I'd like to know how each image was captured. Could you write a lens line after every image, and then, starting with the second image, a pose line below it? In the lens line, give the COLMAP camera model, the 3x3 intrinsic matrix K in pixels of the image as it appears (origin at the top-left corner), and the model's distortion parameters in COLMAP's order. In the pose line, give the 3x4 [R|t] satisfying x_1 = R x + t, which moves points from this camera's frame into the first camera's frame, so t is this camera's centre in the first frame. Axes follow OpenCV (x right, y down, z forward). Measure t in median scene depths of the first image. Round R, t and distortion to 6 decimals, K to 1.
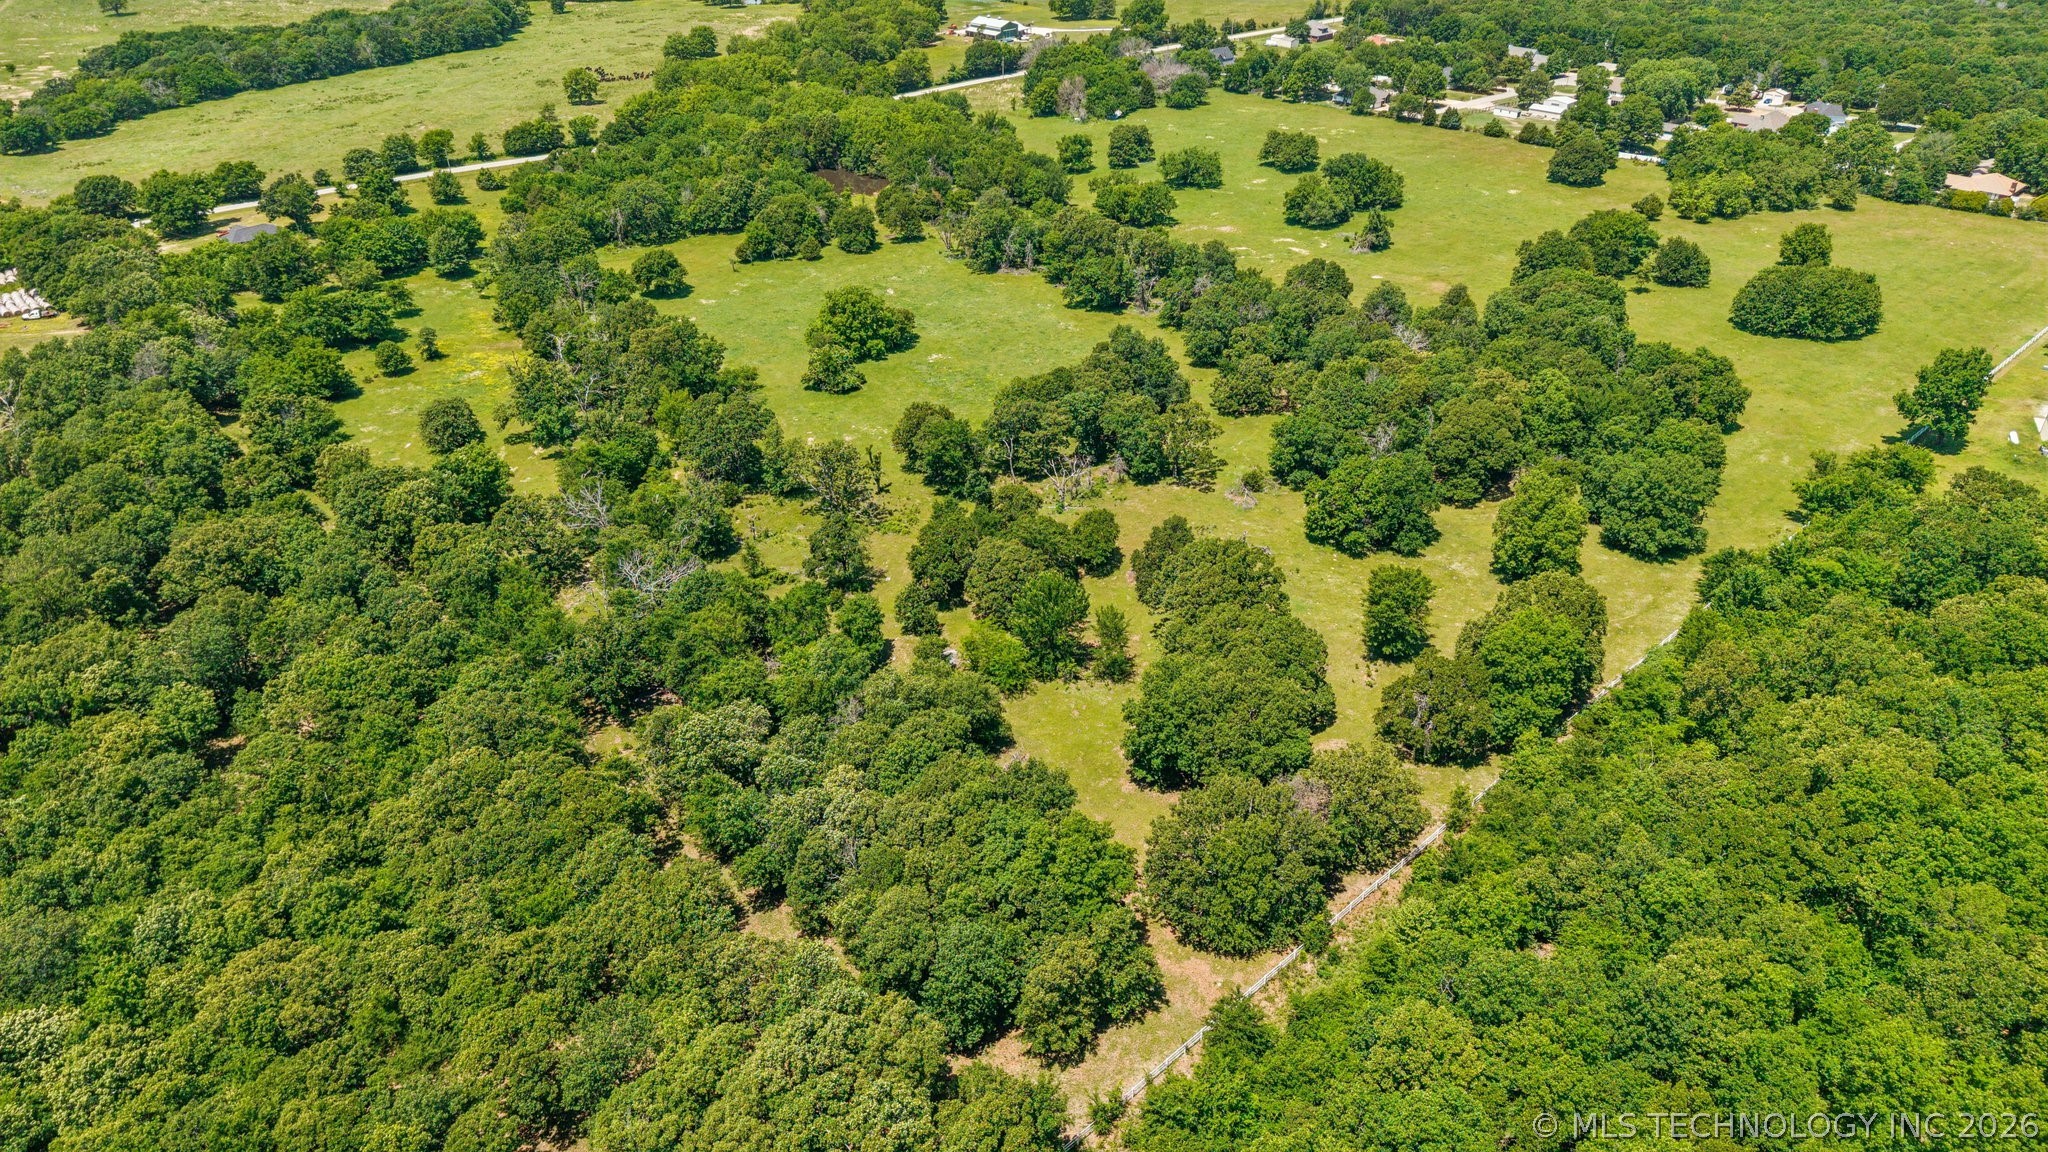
lens RADIAL K [[1376.6, 0, 1018.7], [0, 1376.6, 576.7], [0, 0, 1]] dist [0.022694, -0.025023]
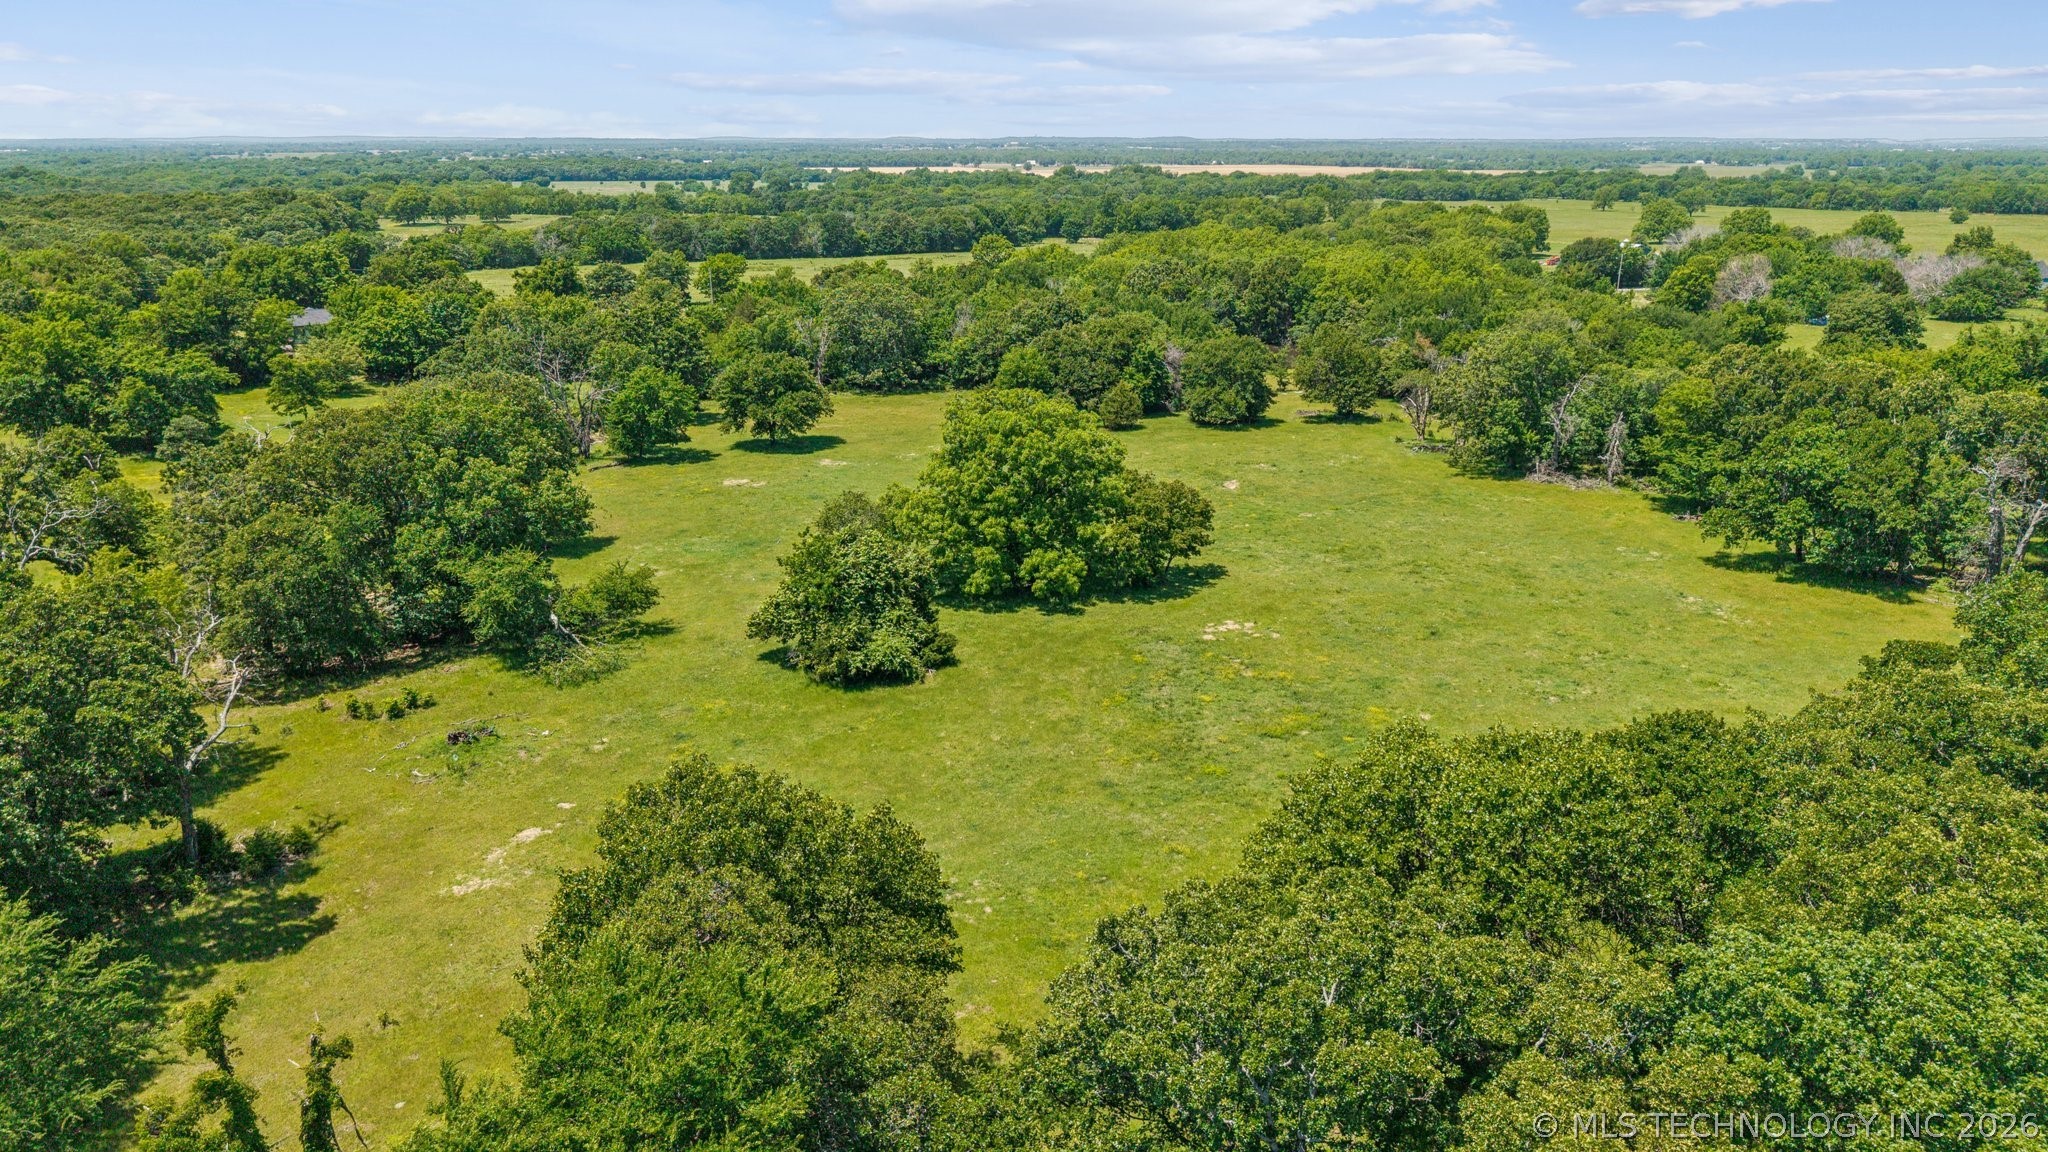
lens RADIAL K [[1376.6, 0, 1014.8], [0, 1376.6, 577.2], [0, 0, 1]] dist [0.022694, -0.025023]
pose [[0.906589, 0.125216, -0.403010, 0.033286], [-0.216341, 0.957836, -0.189067, -0.181348], [0.362343, 0.258593, 0.895453, 1.254505]]
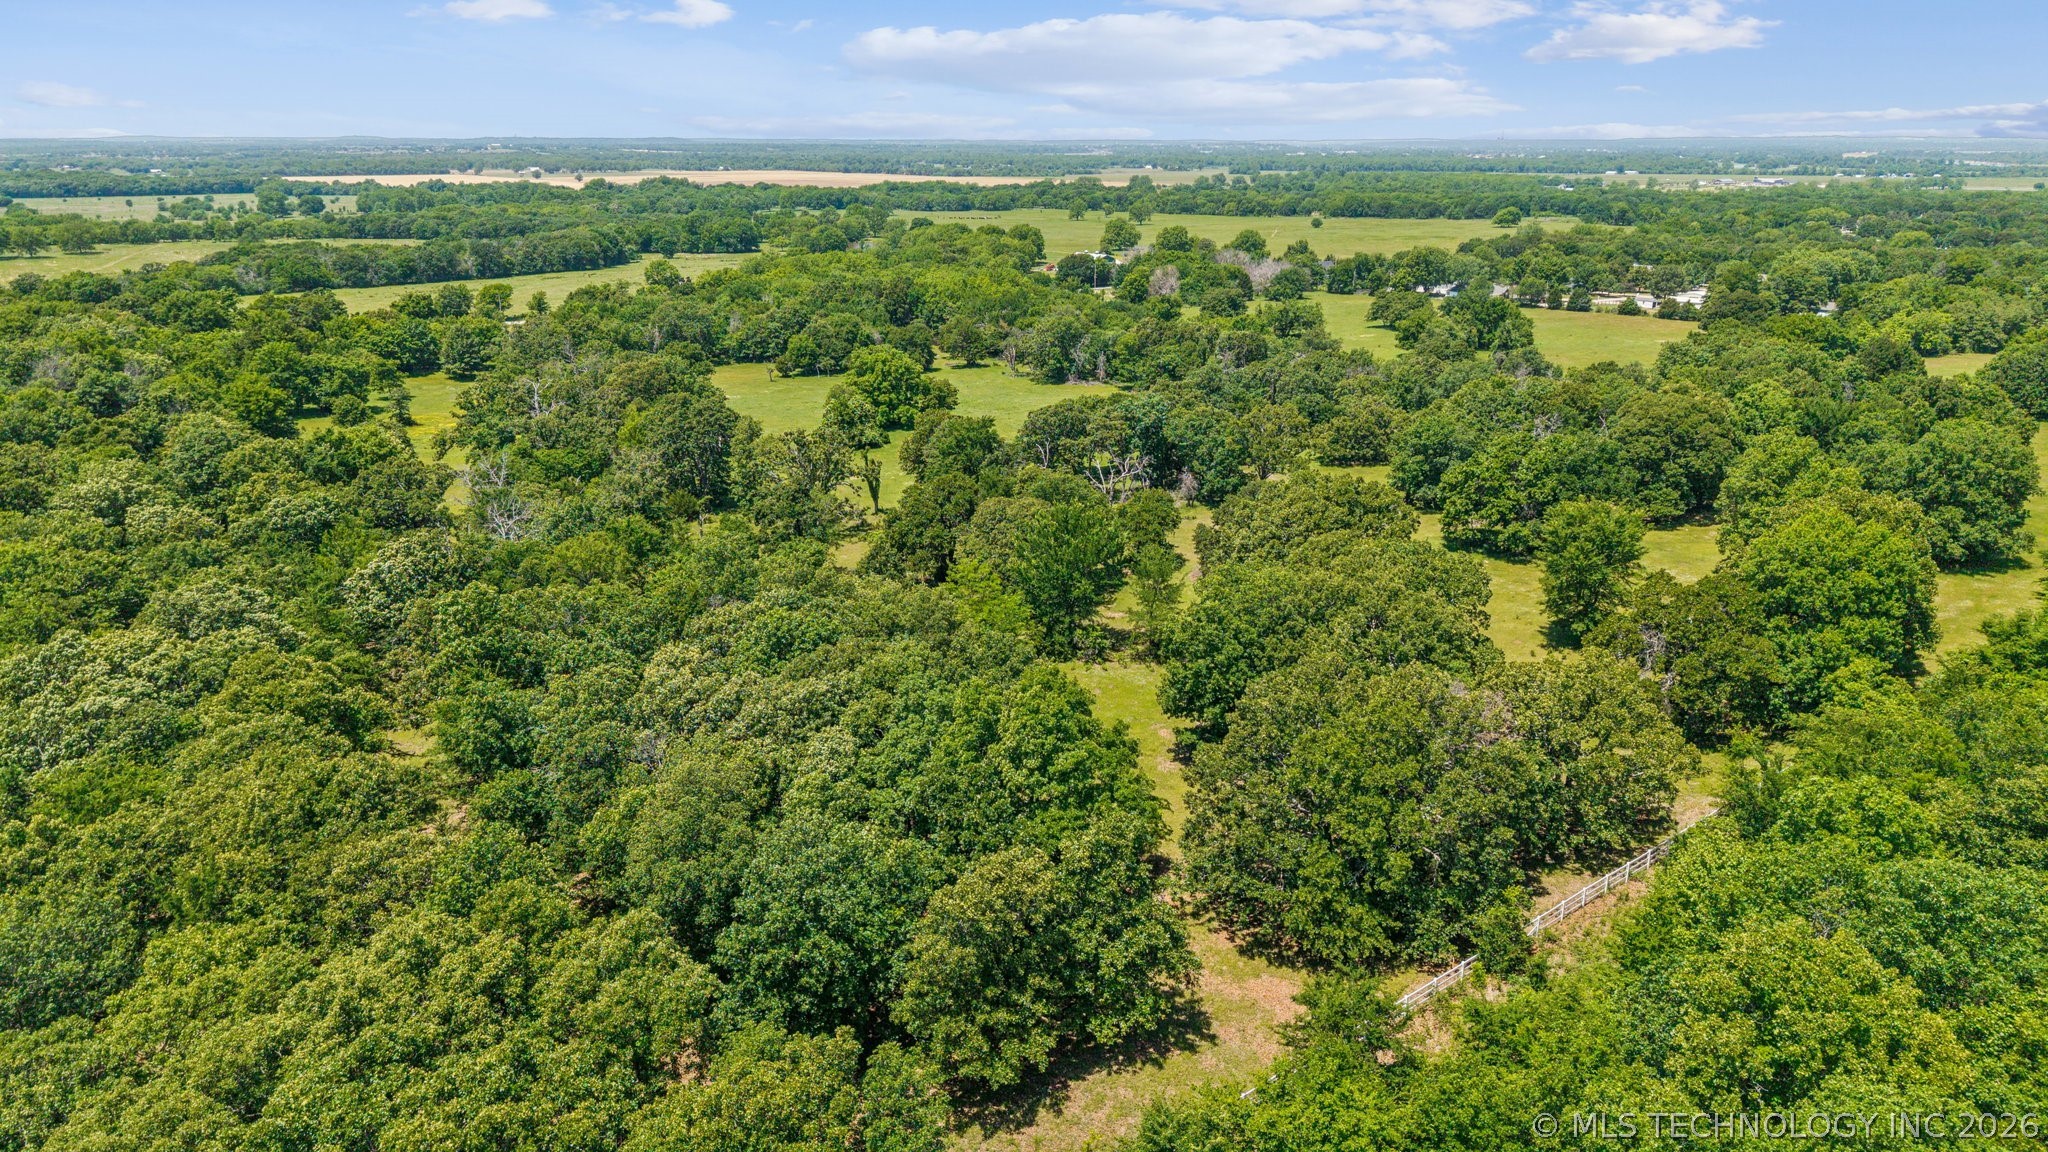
lens RADIAL K [[1376.6, 0, 1020.5], [0, 1376.6, 574.3], [0, 0, 1]] dist [0.022694, -0.025023]
pose [[0.996578, 0.023975, -0.079099, 0.060243], [-0.041992, 0.971161, -0.234696, 0.217834], [0.071191, 0.237215, 0.968845, 0.377919]]
